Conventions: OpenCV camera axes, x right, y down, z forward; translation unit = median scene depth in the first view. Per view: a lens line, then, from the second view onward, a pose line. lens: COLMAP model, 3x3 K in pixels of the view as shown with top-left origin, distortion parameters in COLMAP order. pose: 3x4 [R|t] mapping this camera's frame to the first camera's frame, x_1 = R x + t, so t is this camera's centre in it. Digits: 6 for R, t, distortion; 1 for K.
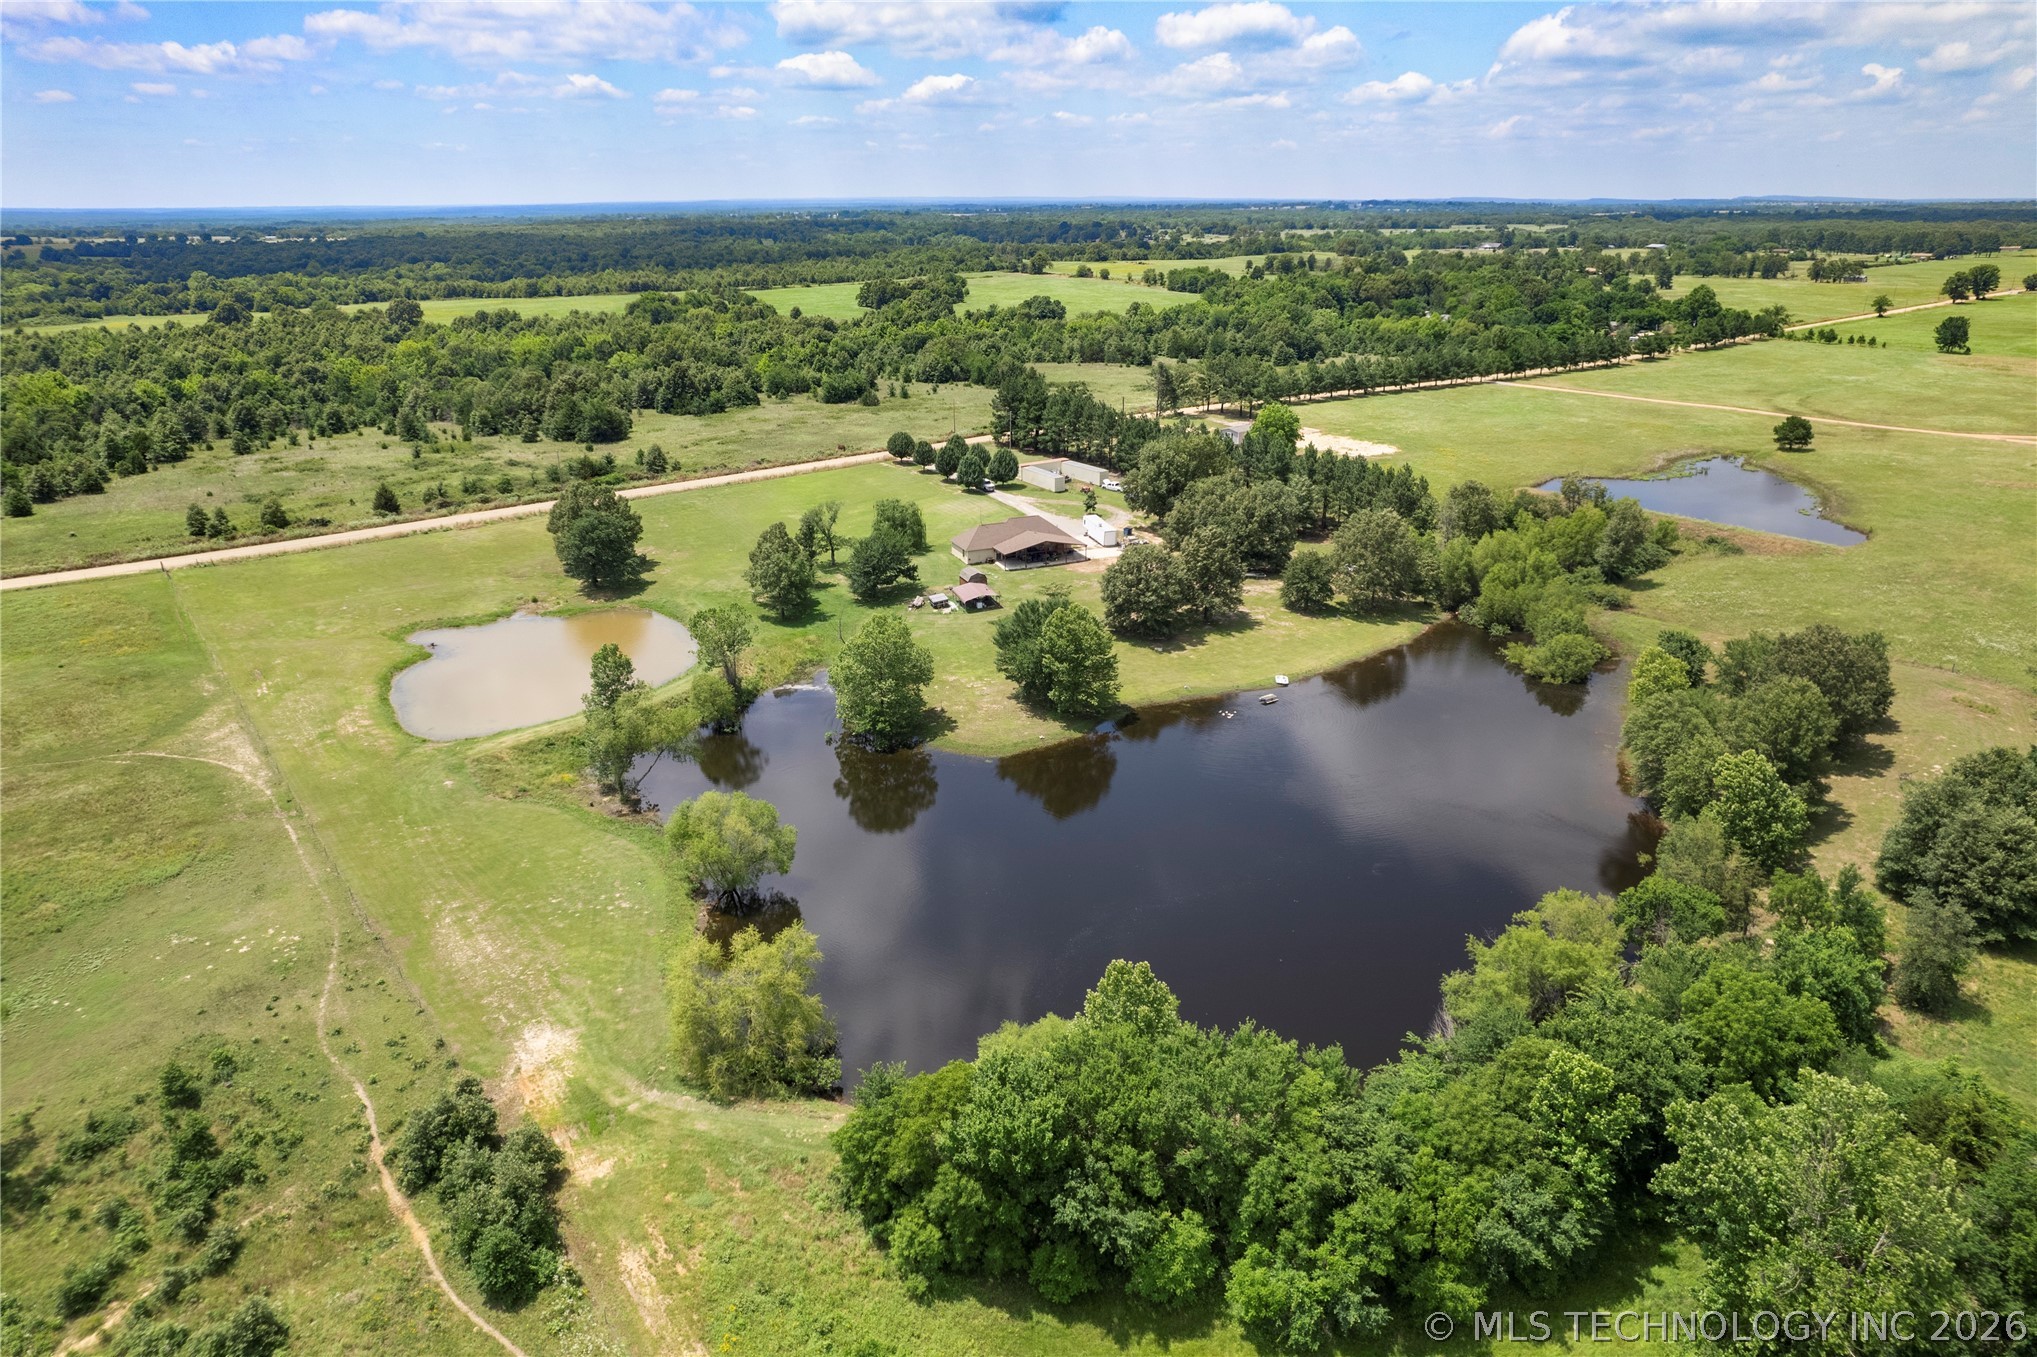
lens RADIAL K [[1316.8, 0, 1032.4], [0, 1316.8, 674.9], [0, 0, 1]] dist [-0.074003, 0.063274]
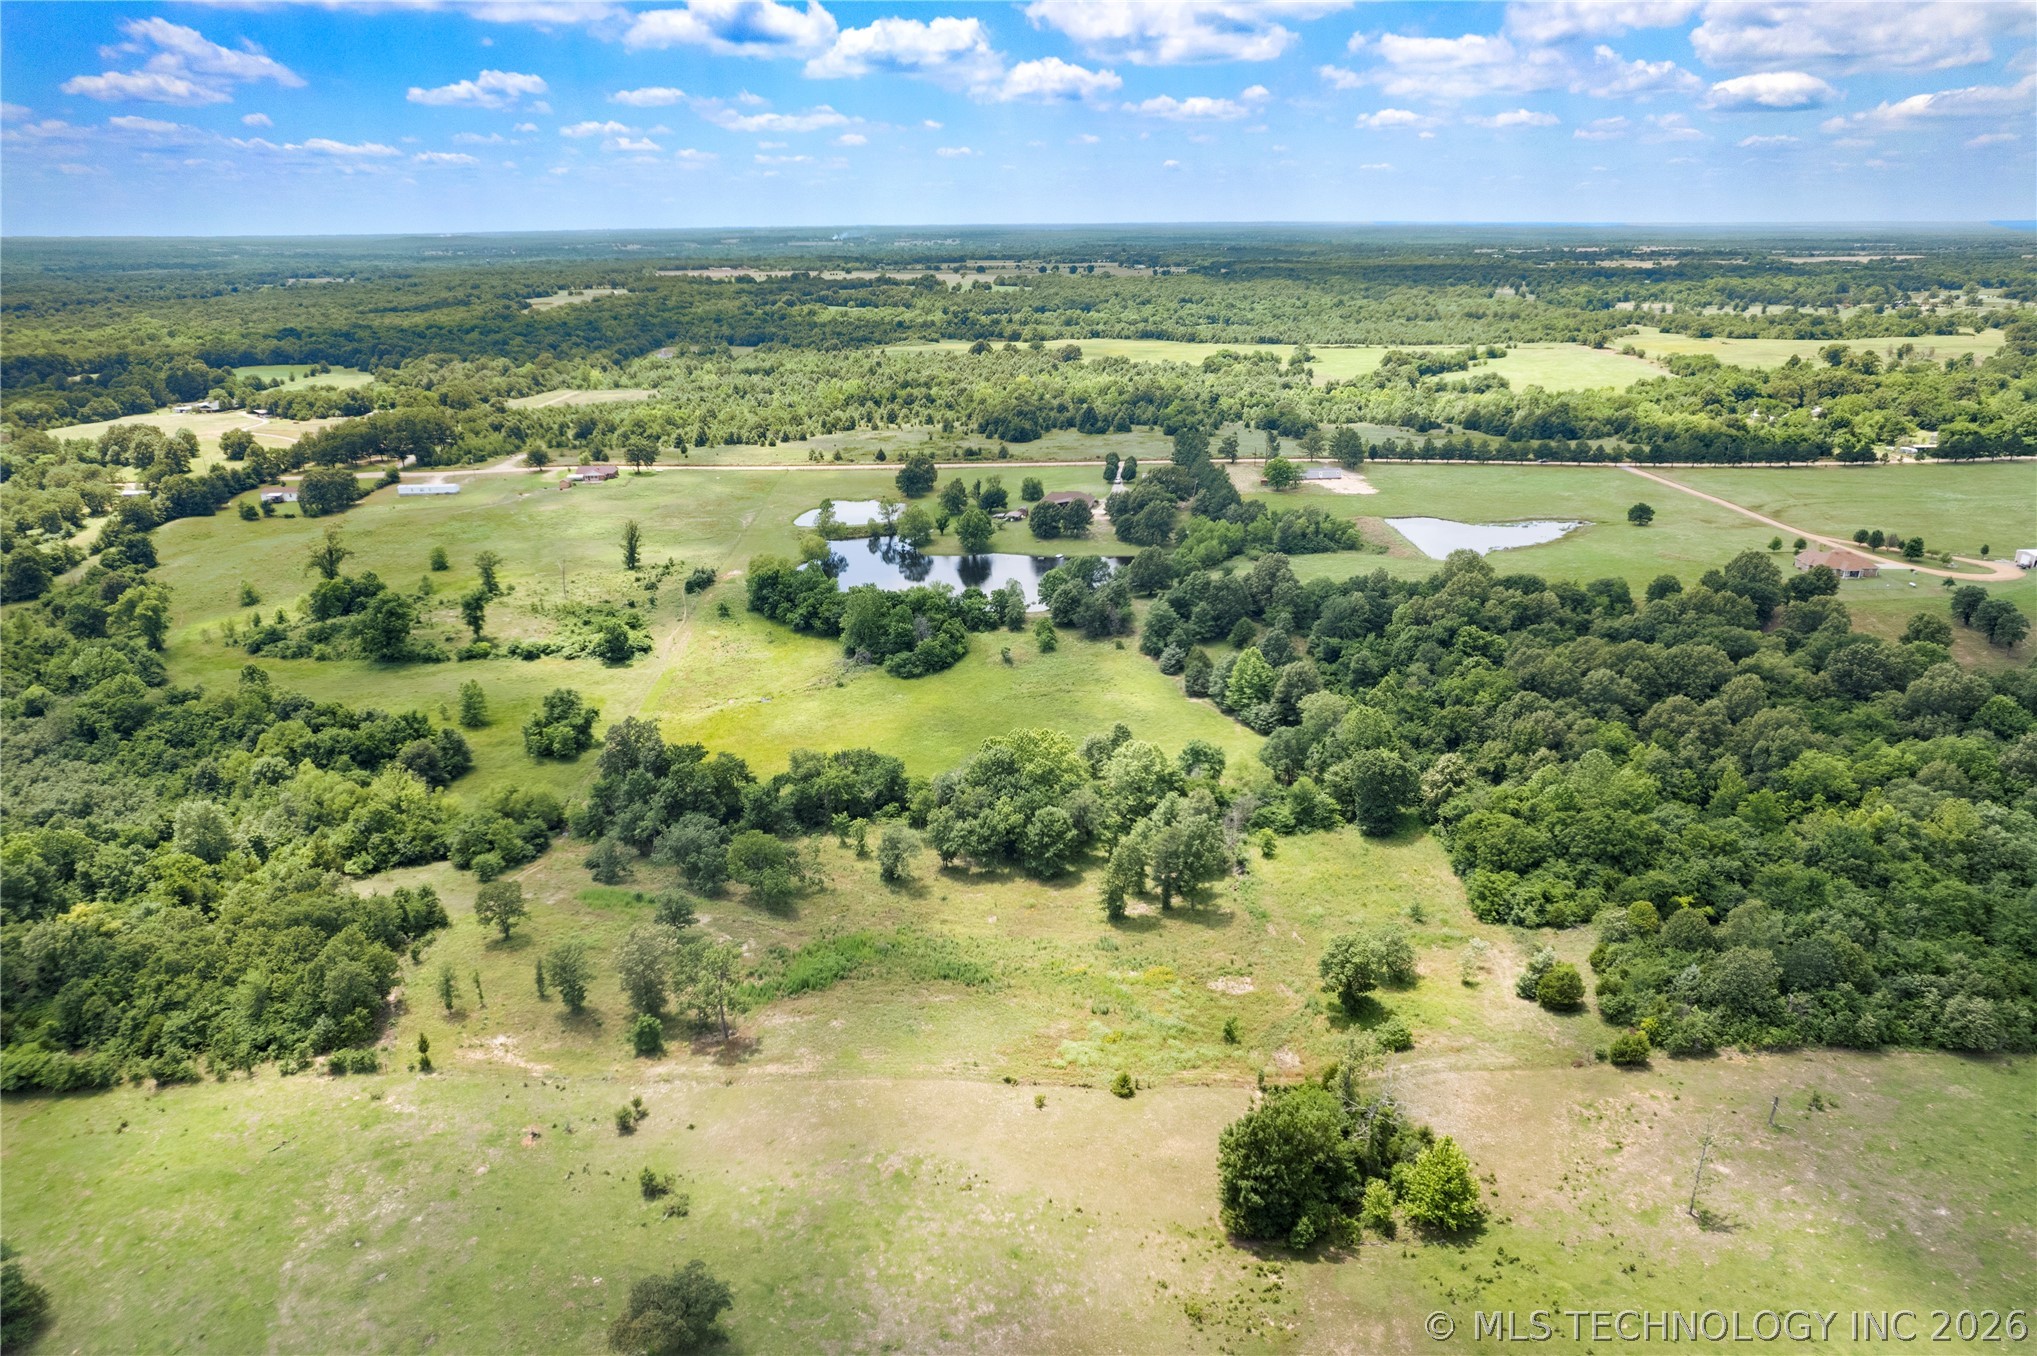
lens RADIAL K [[1316.8, 0, 1026.2], [0, 1316.8, 694.9], [0, 0, 1]] dist [-0.074003, 0.063274]
pose [[0.797451, 0.206418, -0.566977, 0.866710], [-0.205652, 0.976382, 0.066221, 0.059288], [0.567256, 0.063792, 0.821067, -0.583758]]
